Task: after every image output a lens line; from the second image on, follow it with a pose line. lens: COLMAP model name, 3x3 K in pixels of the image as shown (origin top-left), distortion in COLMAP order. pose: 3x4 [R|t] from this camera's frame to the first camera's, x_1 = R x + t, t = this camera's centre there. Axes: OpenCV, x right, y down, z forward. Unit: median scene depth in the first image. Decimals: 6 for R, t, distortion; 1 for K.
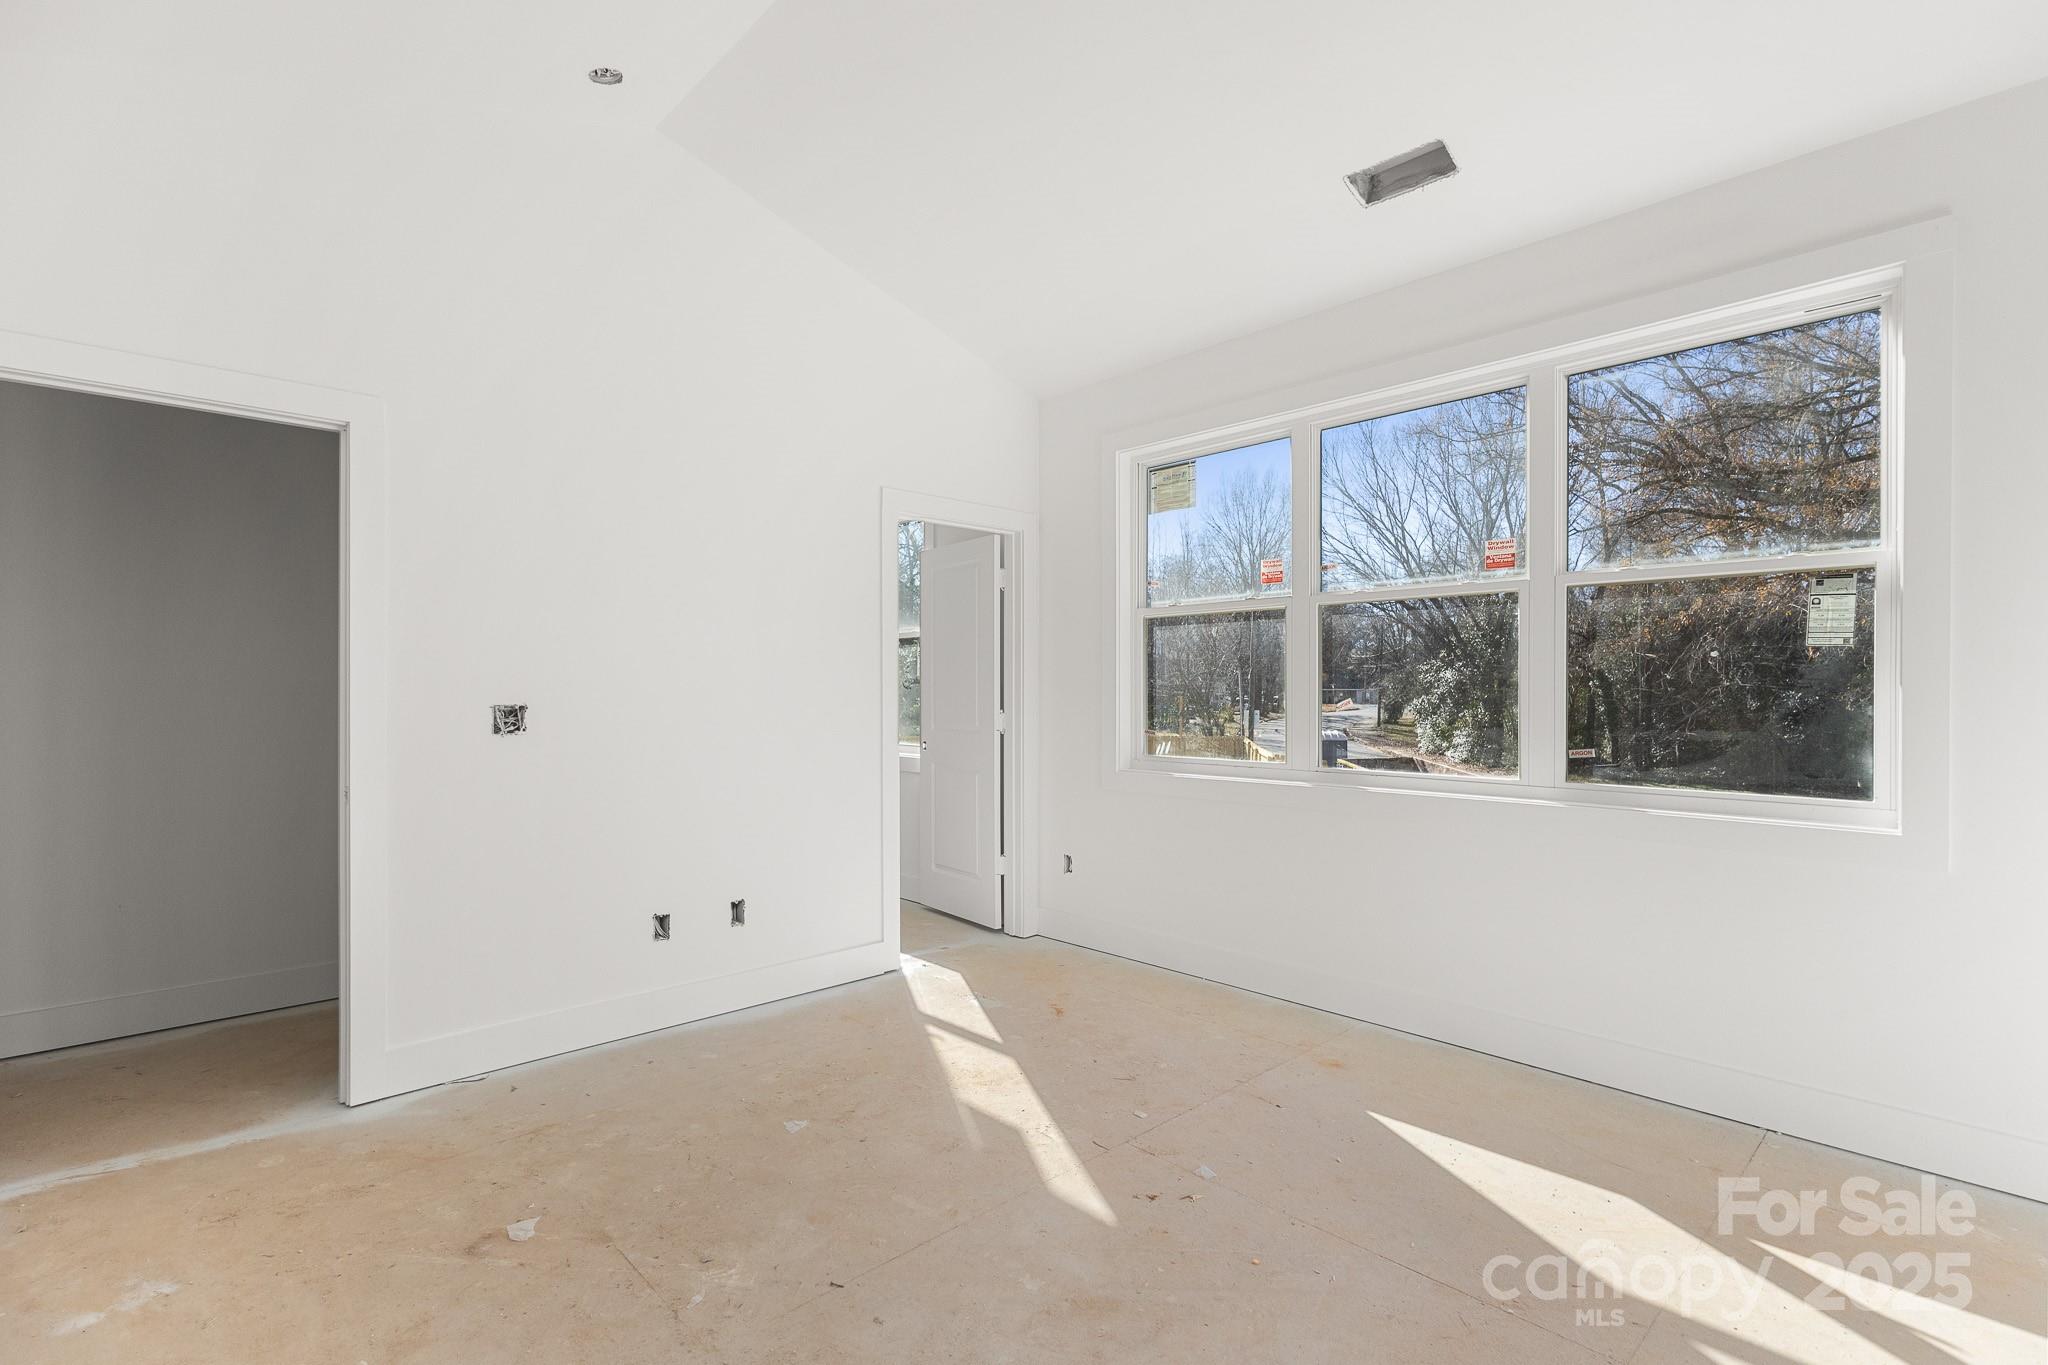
lens RADIAL K [[954.3, 0, 1004.1], [0, 954.3, 677.2], [0, 0, 1]] dist [0.007239, -0.000175]
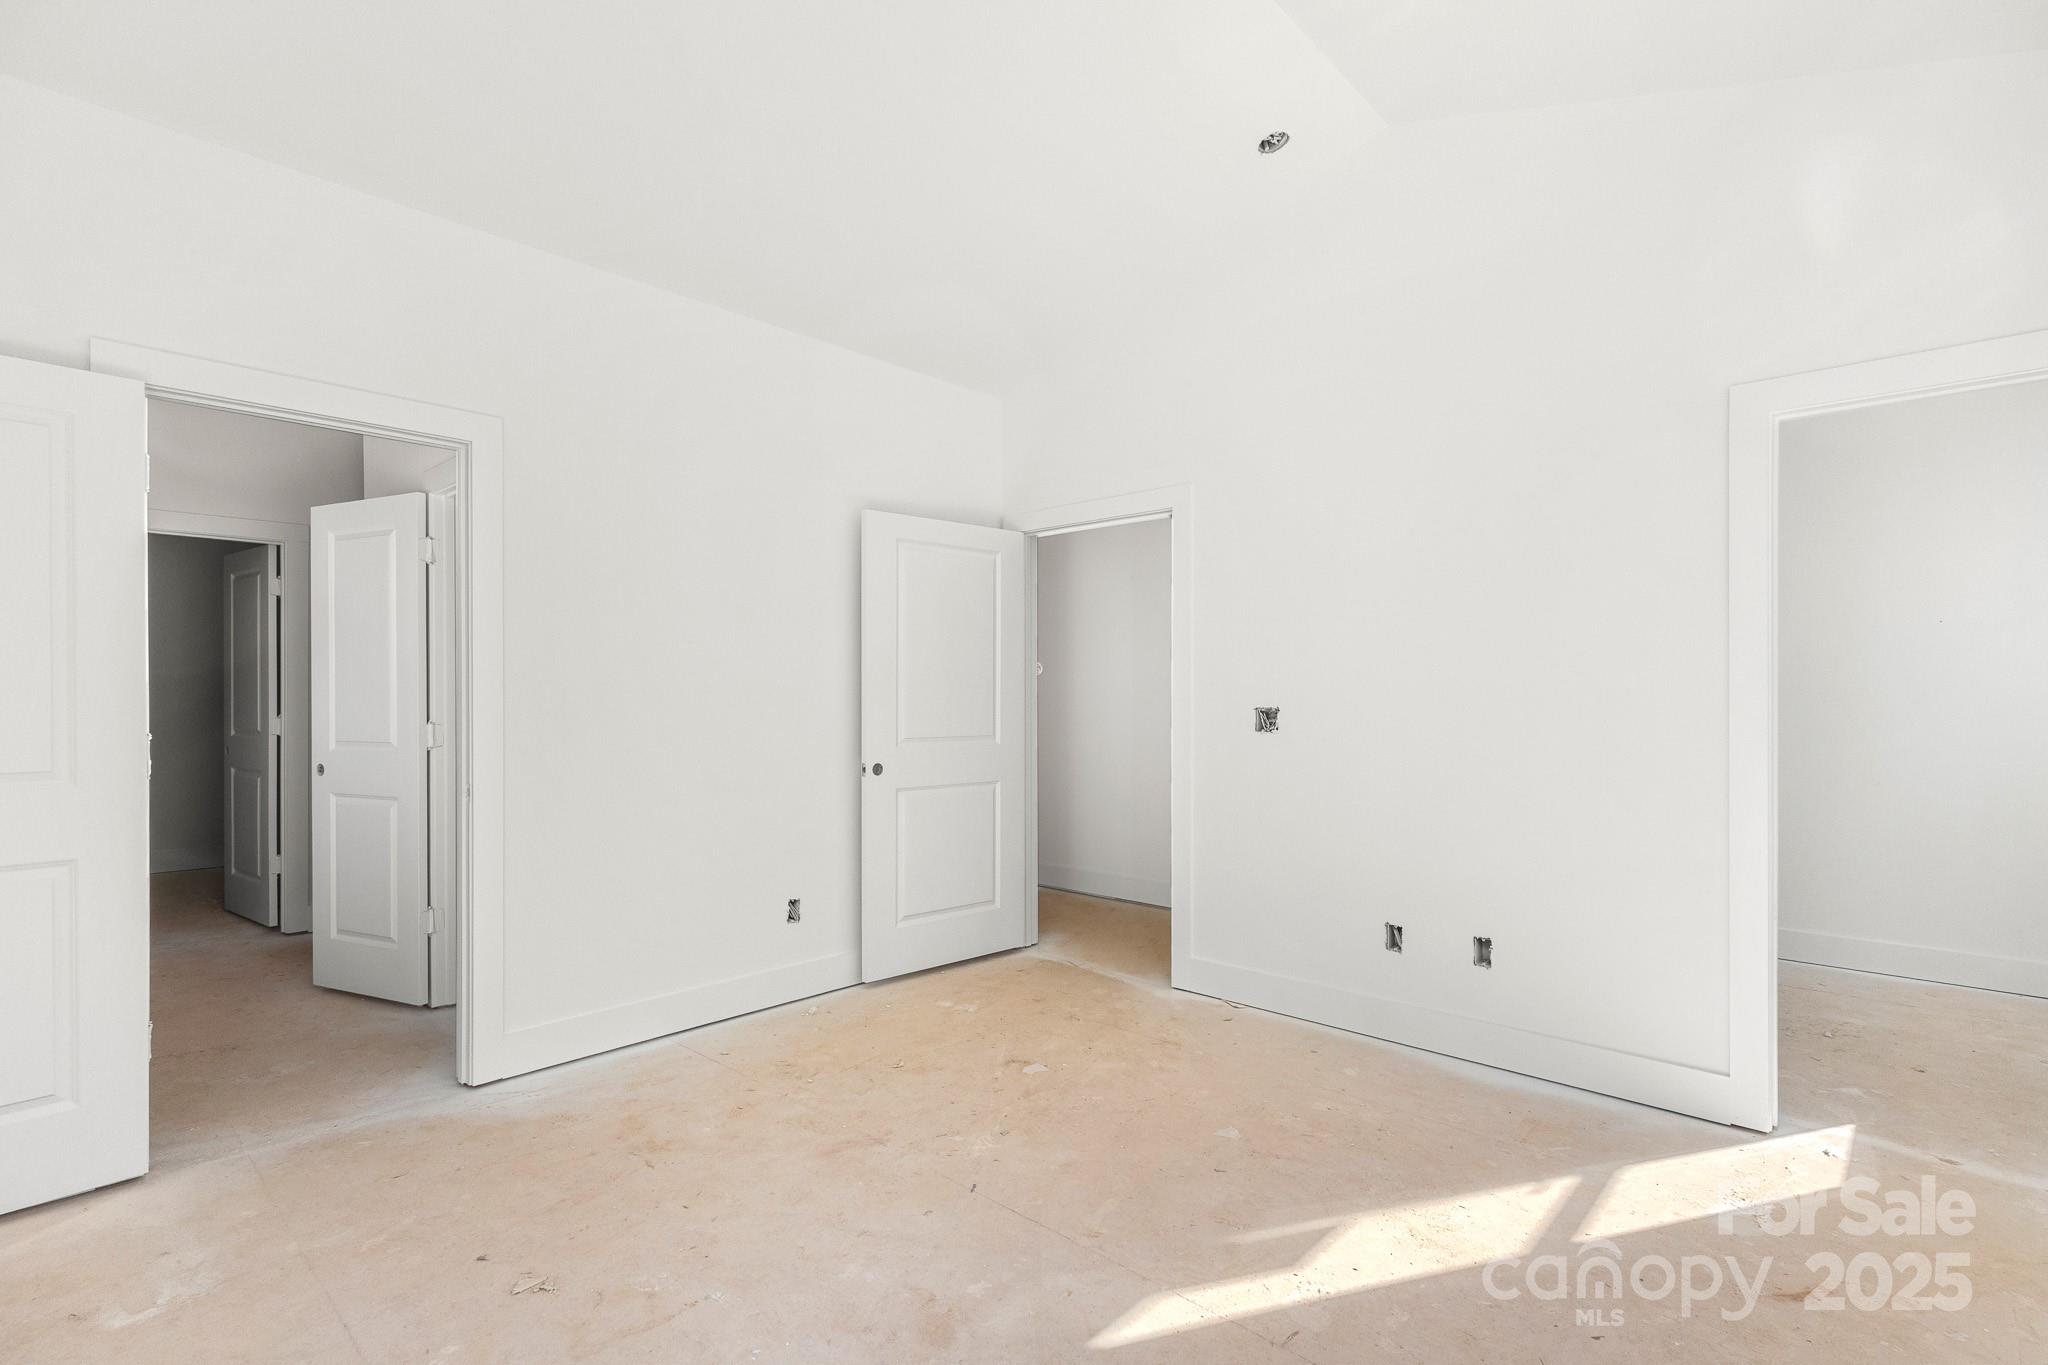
lens RADIAL K [[954.3, 0, 1038.6], [0, 954.3, 699.0], [0, 0, 1]] dist [0.007239, -0.000175]
pose [[0.078854, 0.002511, -0.996883, 0.776402], [0.013254, 0.999906, 0.003567, 0.012159], [0.996798, -0.013494, 0.078813, 0.751268]]
